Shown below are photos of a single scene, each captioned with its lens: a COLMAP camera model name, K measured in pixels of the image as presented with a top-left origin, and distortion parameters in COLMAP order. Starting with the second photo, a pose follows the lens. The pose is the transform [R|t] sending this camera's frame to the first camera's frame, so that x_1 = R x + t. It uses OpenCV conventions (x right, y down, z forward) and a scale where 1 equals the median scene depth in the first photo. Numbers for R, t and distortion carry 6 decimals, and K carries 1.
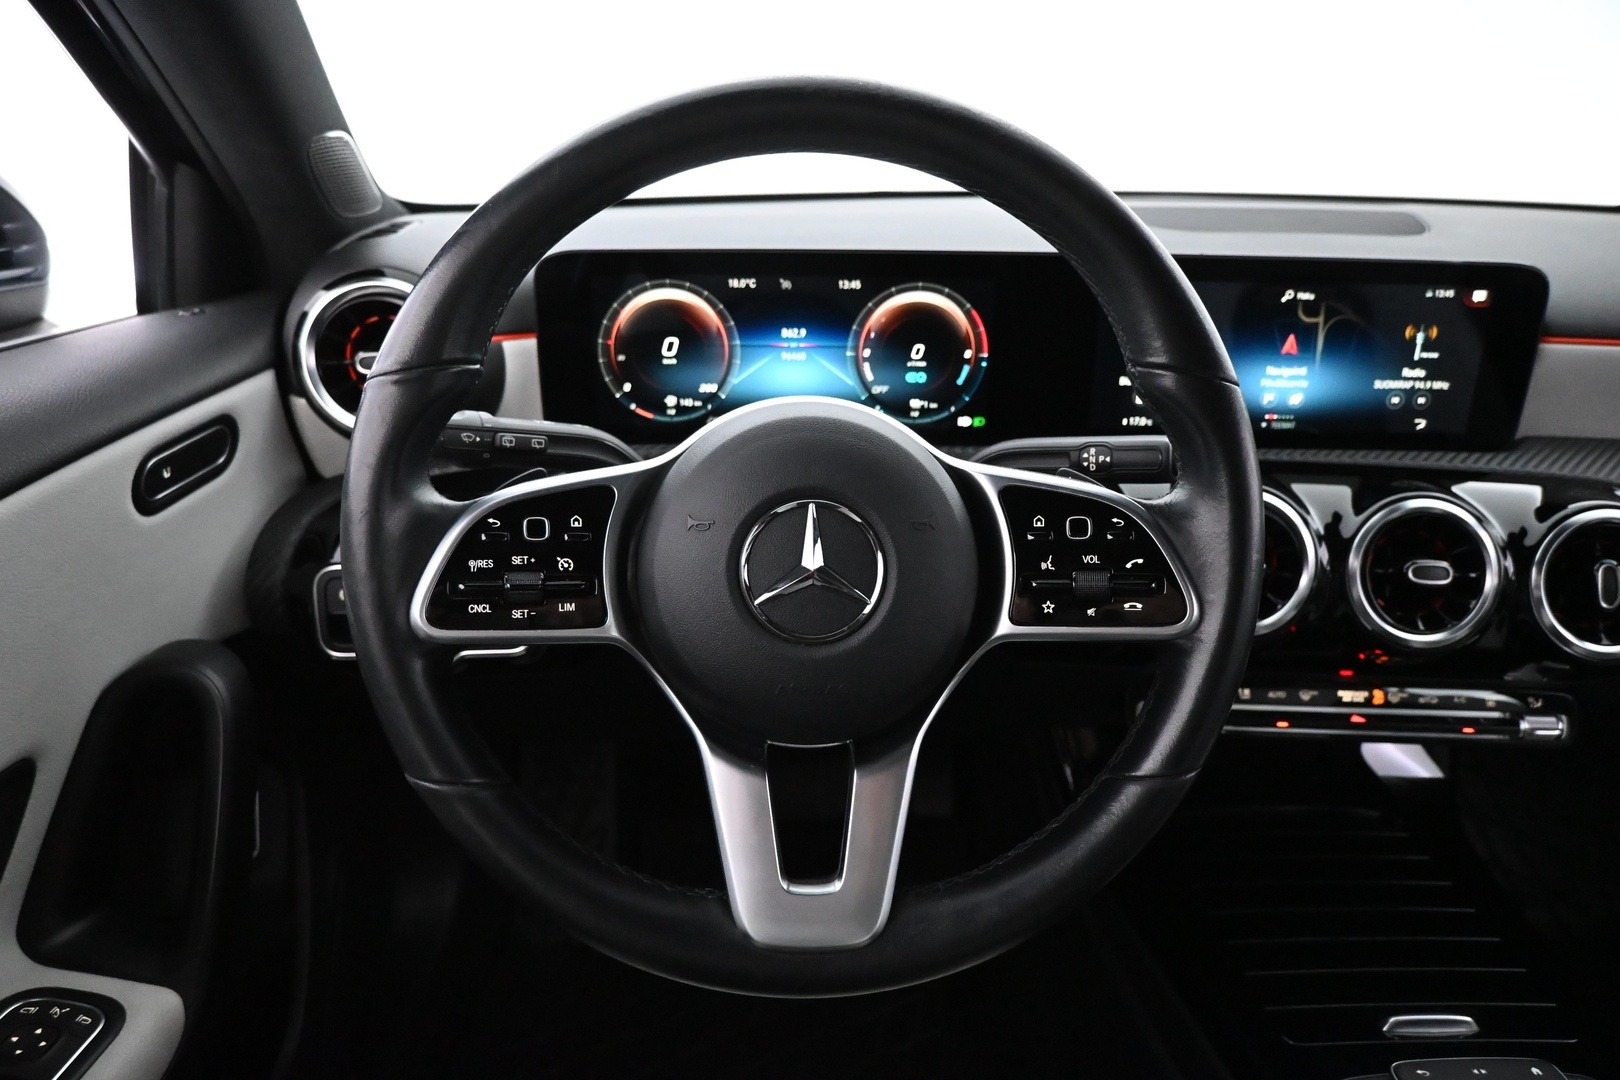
lens RADIAL K [[1140.2, 0, 822.4], [0, 1140.2, 549.4], [0, 0, 1]] dist [0.003564, -0.009486]
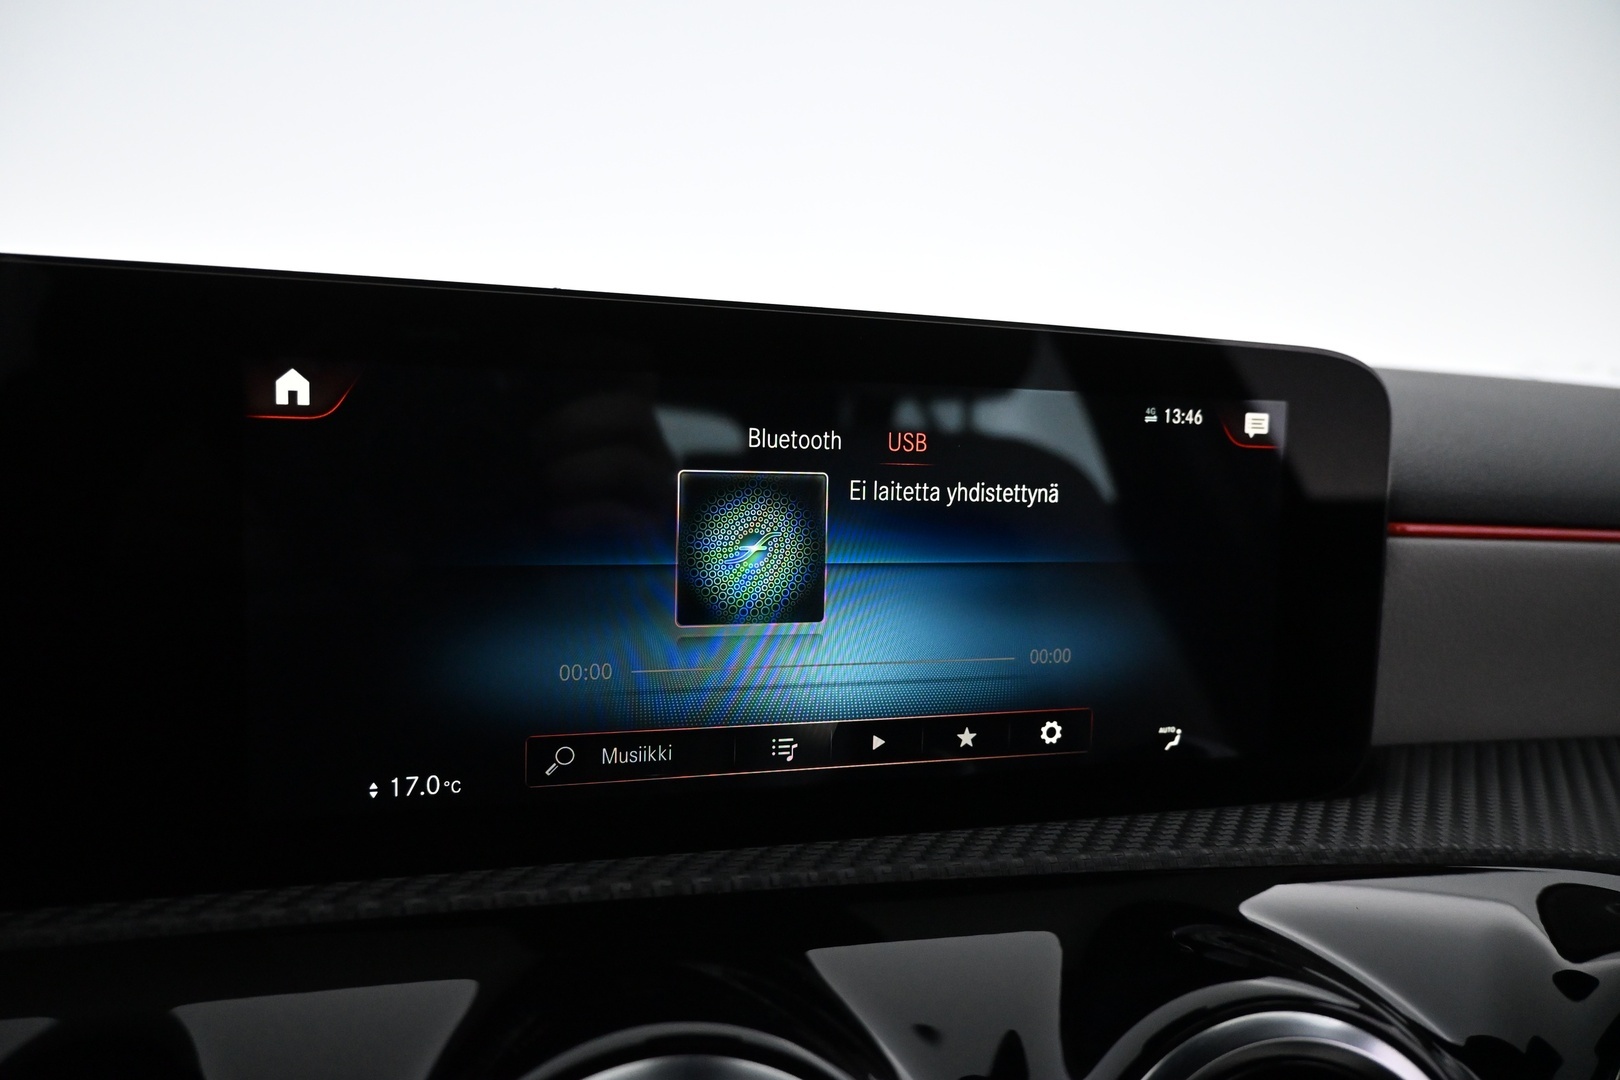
lens RADIAL K [[1140.2, 0, 815.4], [0, 1140.2, 538.9], [0, 0, 1]] dist [0.003564, -0.009486]
pose [[0.961212, -0.015975, 0.275347, 0.307036], [0.085861, 0.966046, -0.243686, -0.094234], [-0.262105, 0.257875, 0.929947, 0.668637]]
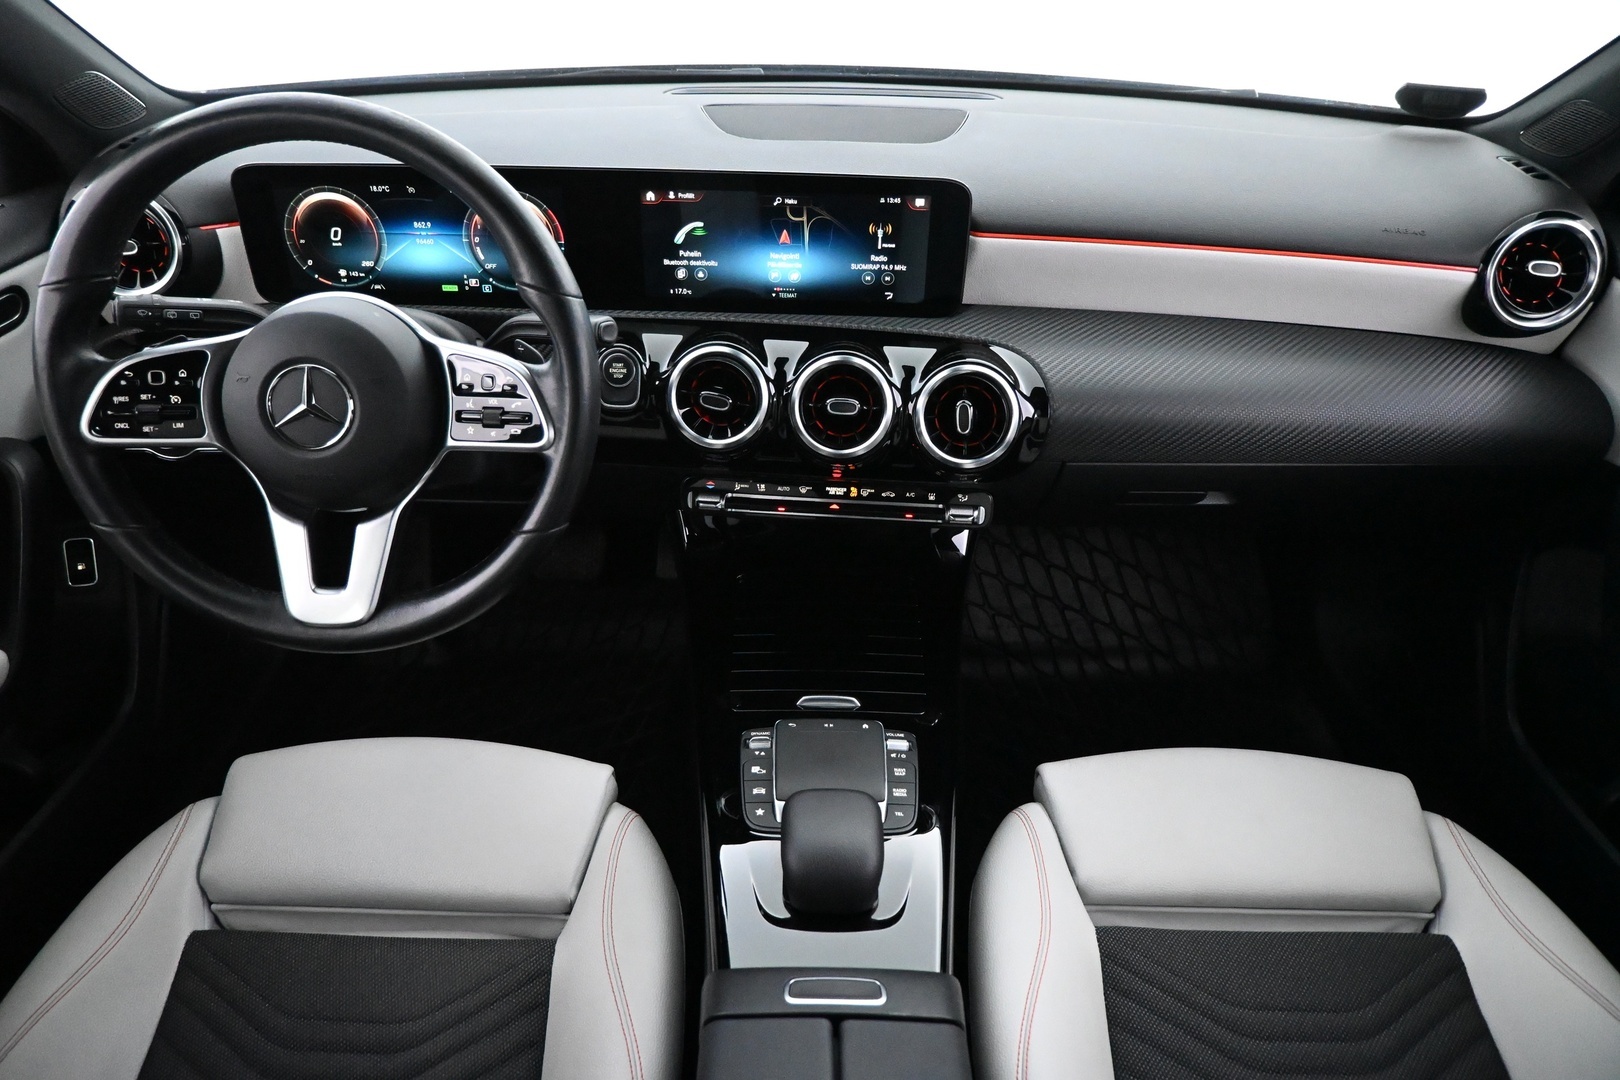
lens RADIAL K [[1140.2, 0, 822.6], [0, 1140.2, 566.7], [0, 0, 1]] dist [0.003564, -0.009486]
pose [[0.999504, 0.020355, -0.024011, 0.504123], [-0.015403, 0.981496, 0.190864, -0.052388], [0.027452, -0.190399, 0.981323, -0.435857]]
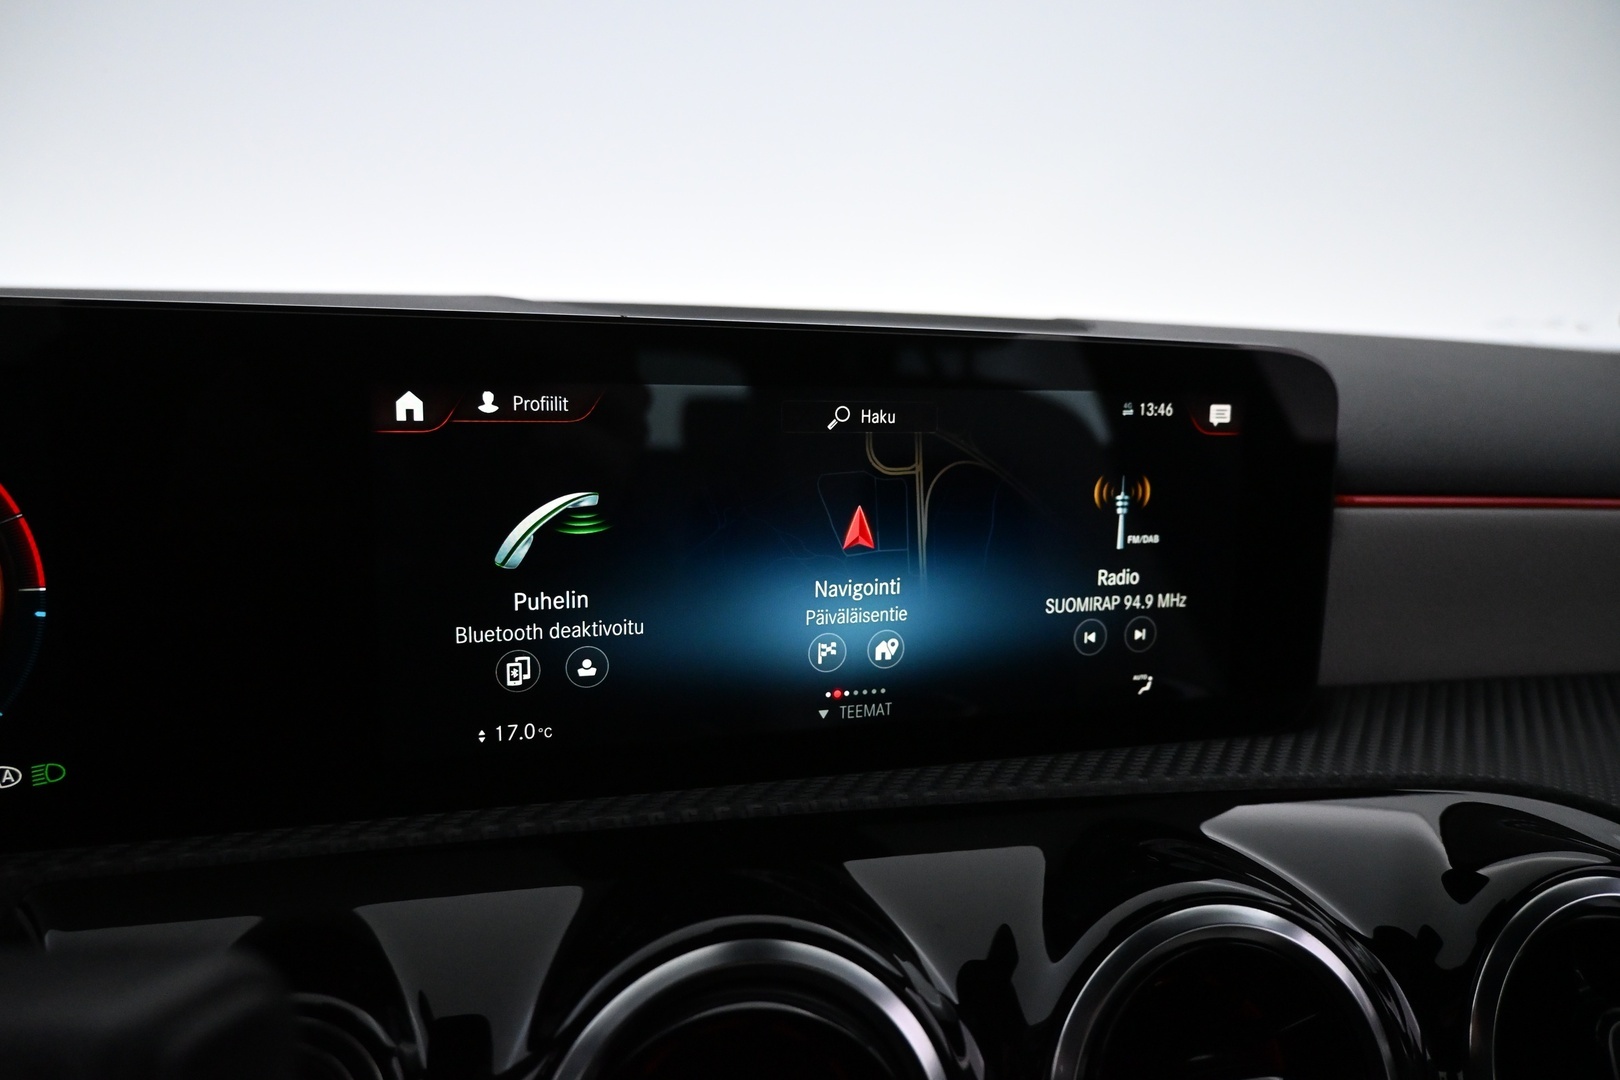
lens RADIAL K [[1140.2, 0, 819.8], [0, 1140.2, 533.2], [0, 0, 1]] dist [0.003564, -0.009486]
pose [[0.960938, -0.039323, 0.273956, 0.280657], [0.094316, 0.977132, -0.190571, -0.097442], [-0.260197, 0.208966, 0.942672, 0.602723]]
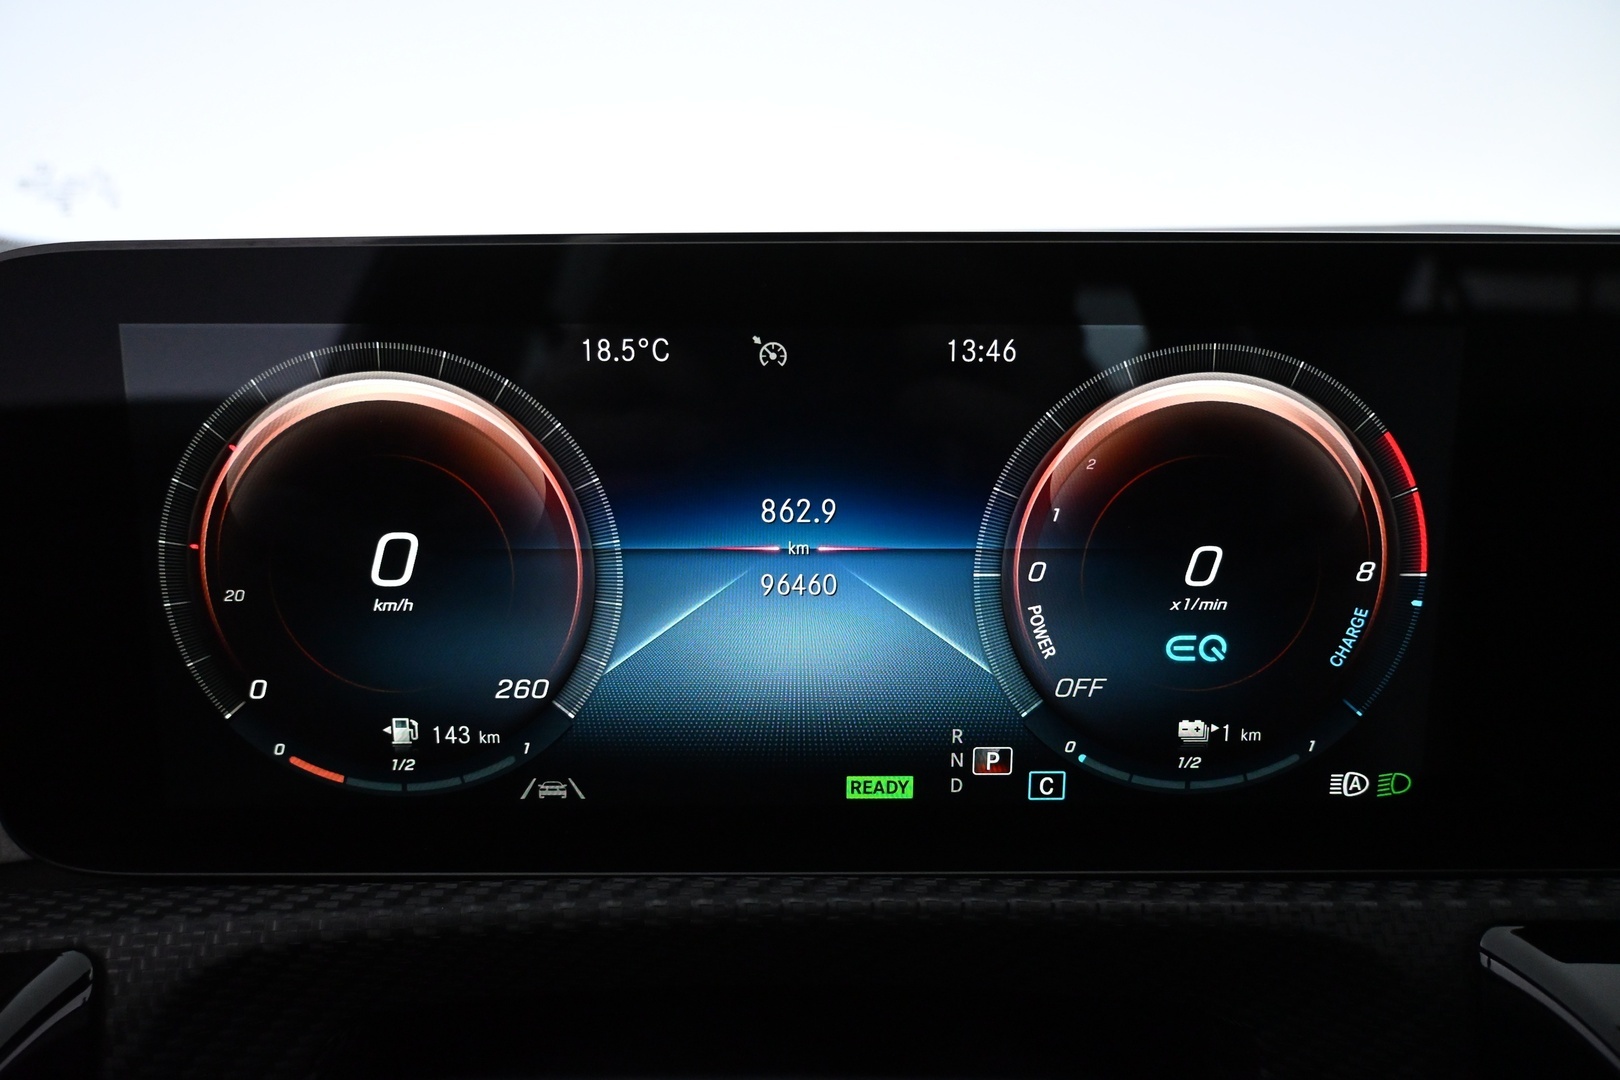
lens RADIAL K [[1201.0, 0, 815.5], [0, 1201.0, 545.1], [0, 0, 1]] dist [0.006056, 0.002689]
pose [[0.999739, -0.009938, -0.020567, -0.013821], [0.006629, 0.987874, -0.155117, -0.129897], [0.021859, 0.154940, 0.987682, 0.679779]]
